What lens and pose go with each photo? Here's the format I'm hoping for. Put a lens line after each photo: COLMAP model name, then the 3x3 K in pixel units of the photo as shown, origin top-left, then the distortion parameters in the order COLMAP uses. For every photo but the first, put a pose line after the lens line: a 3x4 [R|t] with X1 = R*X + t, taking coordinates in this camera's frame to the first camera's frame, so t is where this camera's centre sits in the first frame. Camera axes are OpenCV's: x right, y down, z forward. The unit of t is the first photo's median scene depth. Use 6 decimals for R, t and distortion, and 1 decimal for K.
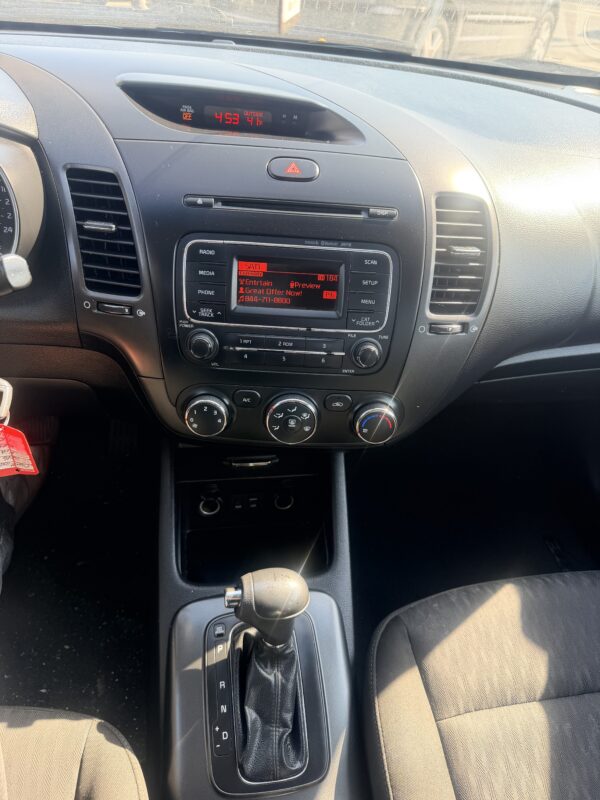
lens RADIAL K [[571.2, 0, 297.6], [0, 571.2, 421.3], [0, 0, 1]] dist [0.041191, -0.063796]
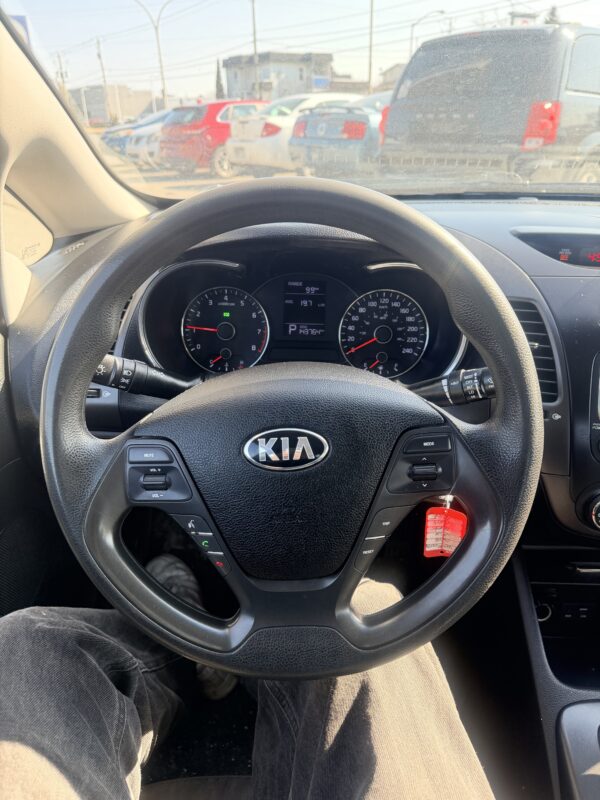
lens RADIAL K [[571.2, 0, 297.6], [0, 571.2, 421.3], [0, 0, 1]] dist [0.041191, -0.063796]
pose [[0.971671, 0.015299, -0.235842, -0.439775], [-0.066148, 0.975624, -0.209244, 0.080263], [0.226892, 0.218917, 0.948997, -0.166861]]
